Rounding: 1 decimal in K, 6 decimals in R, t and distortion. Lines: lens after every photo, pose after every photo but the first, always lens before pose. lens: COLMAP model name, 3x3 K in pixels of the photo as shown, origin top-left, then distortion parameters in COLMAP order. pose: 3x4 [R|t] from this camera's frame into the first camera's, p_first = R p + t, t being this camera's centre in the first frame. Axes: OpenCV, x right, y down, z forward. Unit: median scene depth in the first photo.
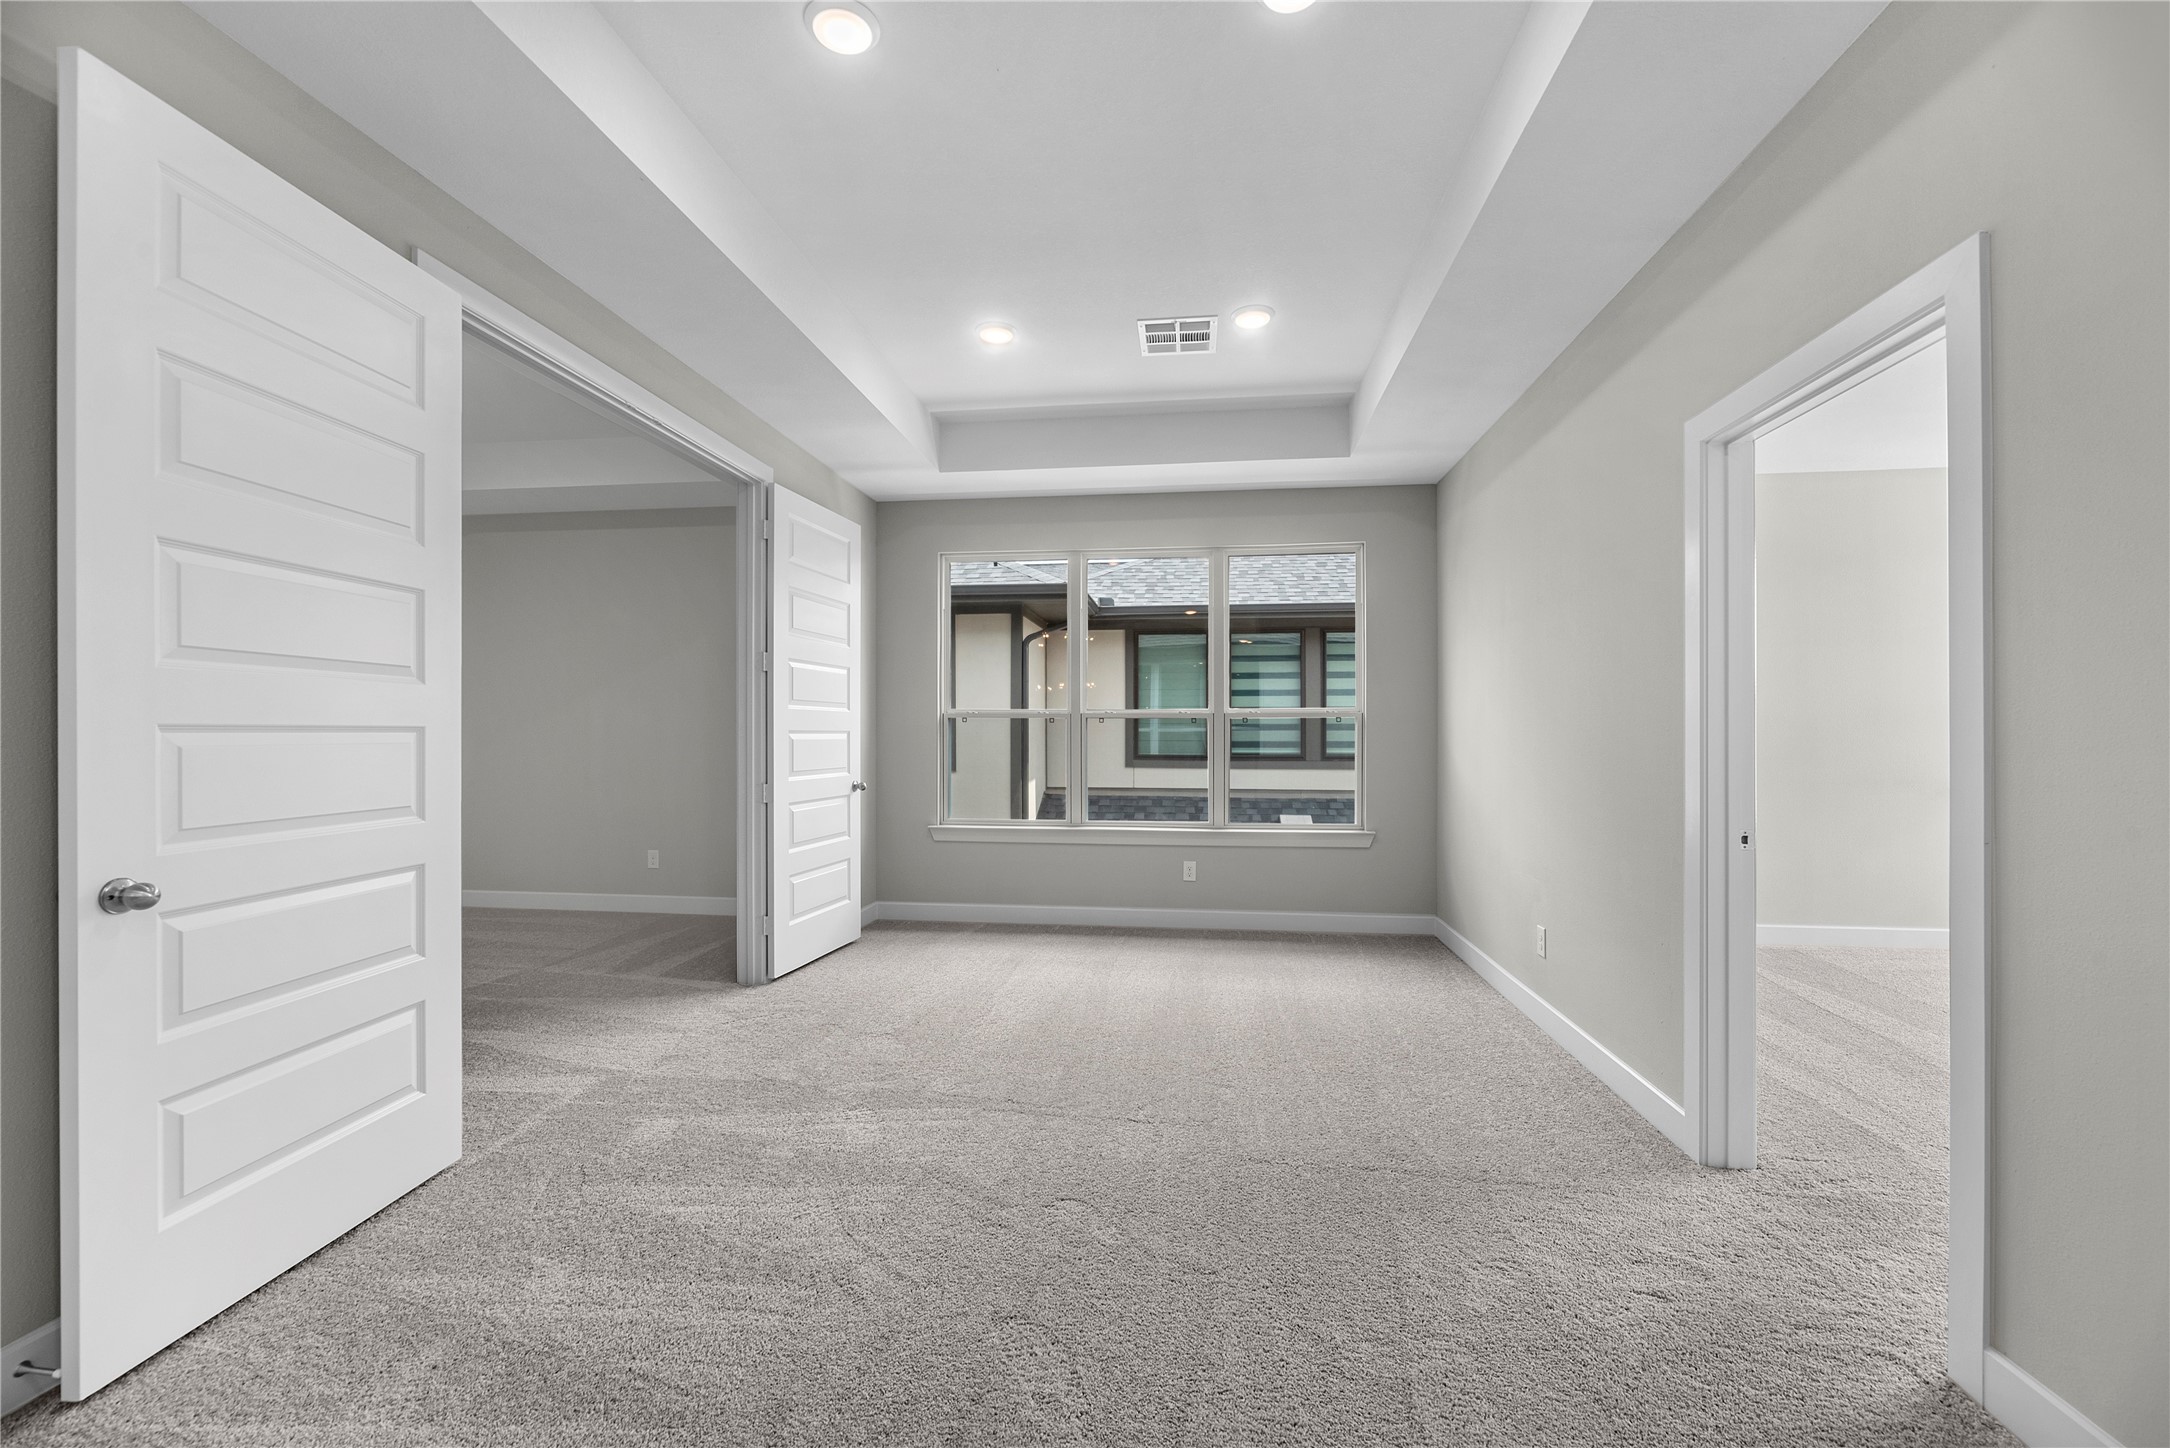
lens RADIAL K [[888.2, 0, 1081.5], [0, 888.2, 735.0], [0, 0, 1]] dist [0.000372, -0.000011]
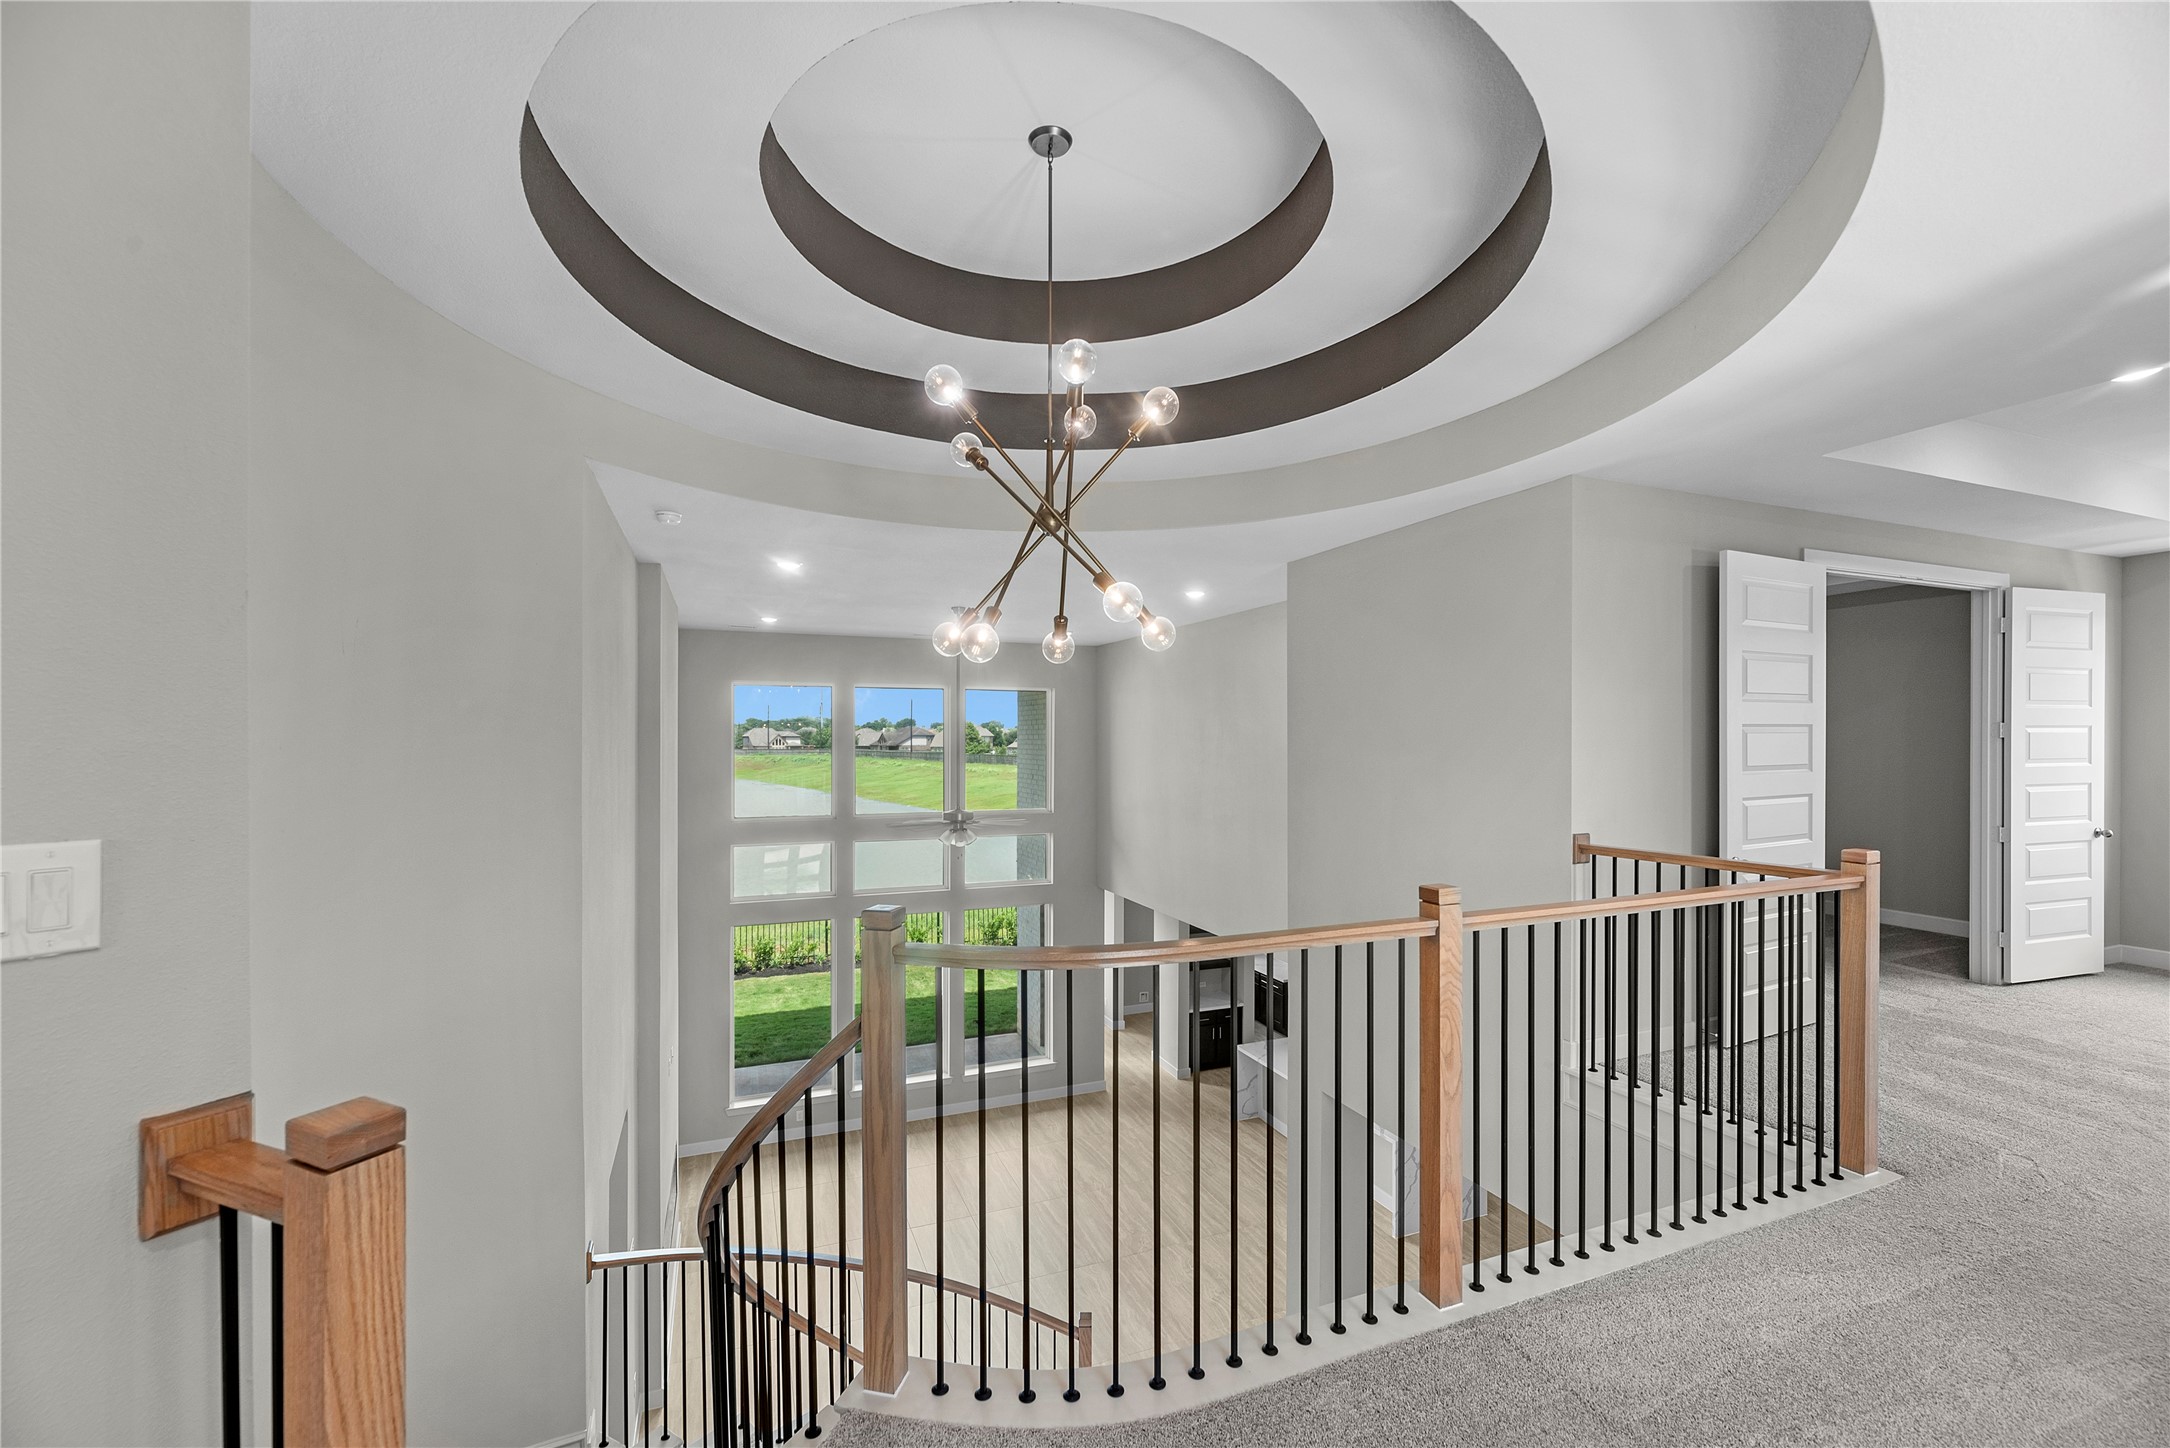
lens RADIAL K [[888.2, 0, 1091.5], [0, 888.2, 732.3], [0, 0, 1]] dist [0.000372, -0.000011]
pose [[0.492401, 0.003592, -0.870361, 0.104235], [-0.000662, 0.999993, 0.003753, -0.082097], [0.870368, -0.001271, 0.492400, -0.734095]]
